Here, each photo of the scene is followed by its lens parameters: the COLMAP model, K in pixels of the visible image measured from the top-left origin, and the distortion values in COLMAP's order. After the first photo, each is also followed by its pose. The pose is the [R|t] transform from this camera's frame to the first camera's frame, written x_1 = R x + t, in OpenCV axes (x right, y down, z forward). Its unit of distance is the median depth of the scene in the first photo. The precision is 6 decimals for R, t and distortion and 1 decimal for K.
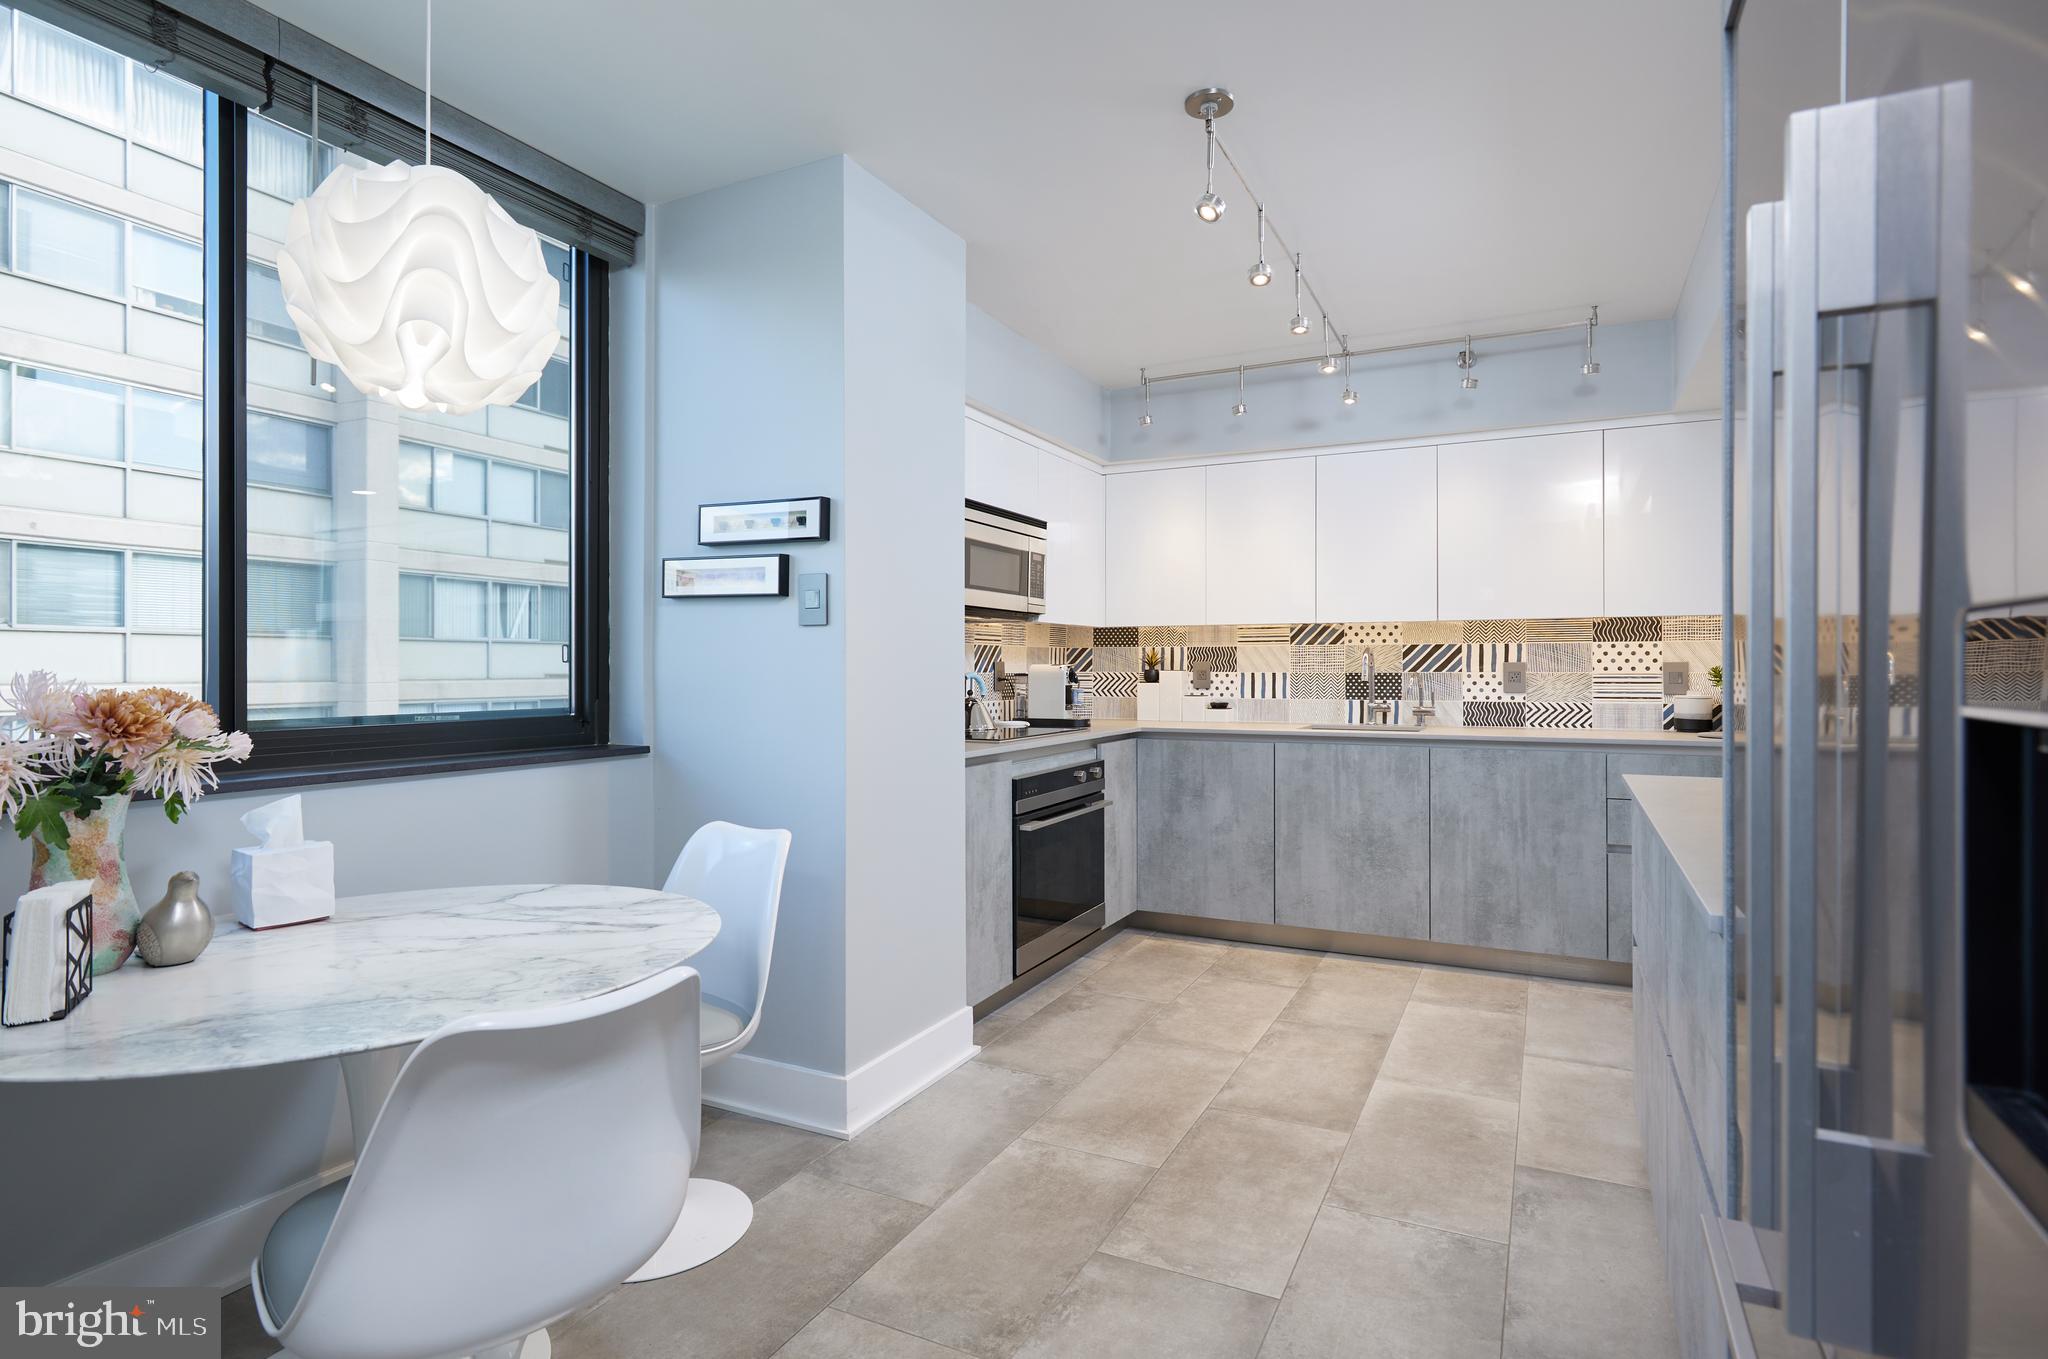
lens RADIAL K [[1050.0, 0, 1060.3], [0, 1050.0, 668.4], [0, 0, 1]] dist [0.020110, -0.000154]
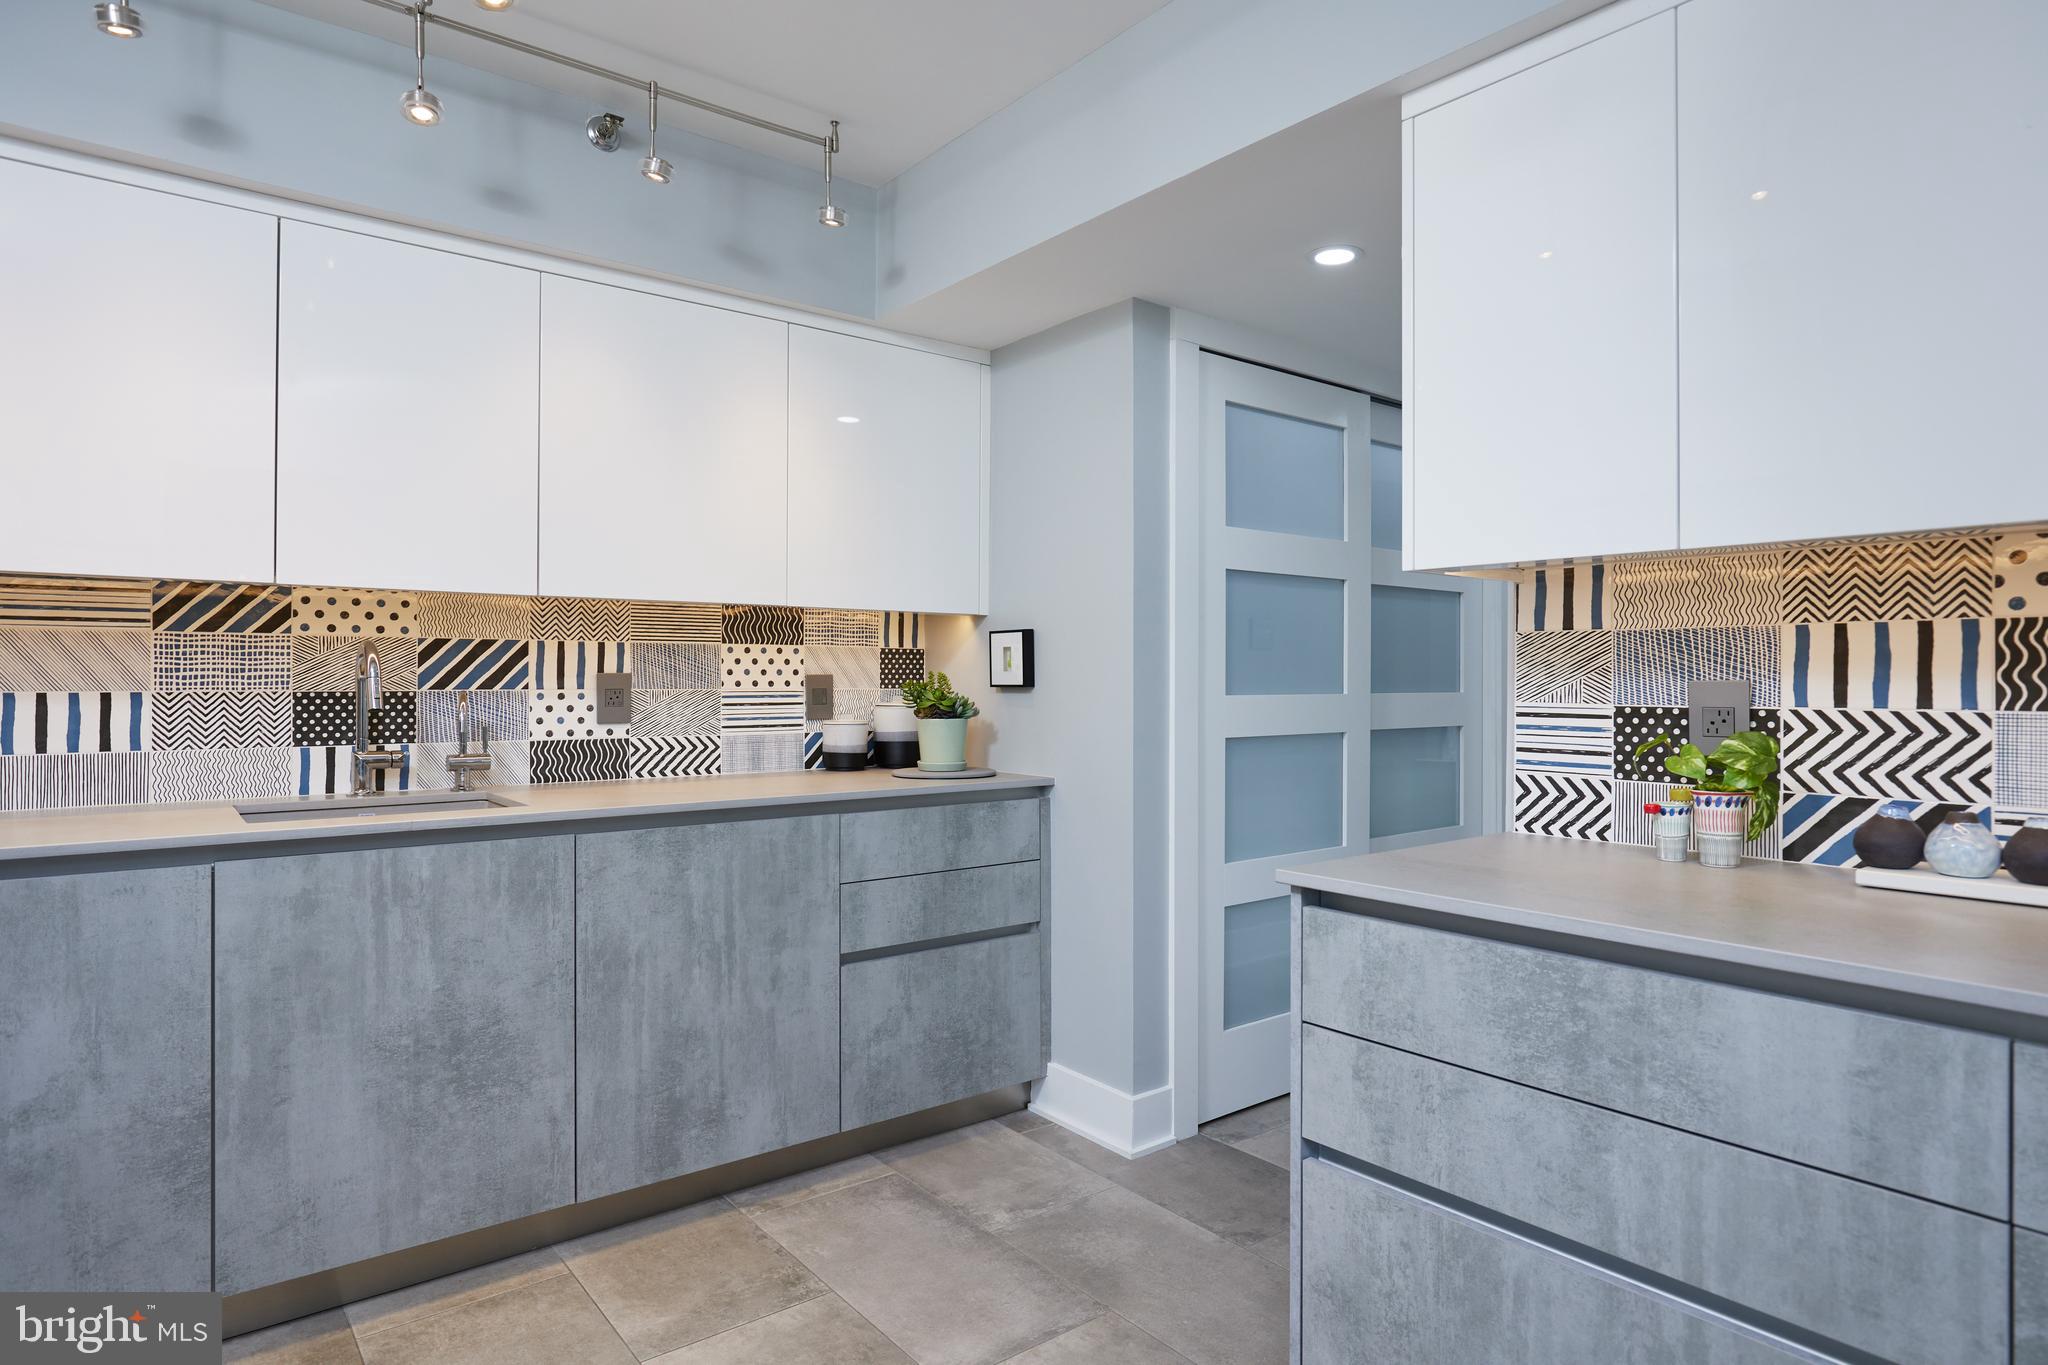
lens RADIAL K [[1111.9, 0, 1022.2], [0, 1111.9, 684.1], [0, 0, 1]] dist [-0.029133, 0.006922]
pose [[0.441699, -0.000253, 0.897163, -0.041770], [-0.002581, 0.999995, 0.001552, -0.001126], [-0.897160, -0.003001, 0.441696, 0.535699]]
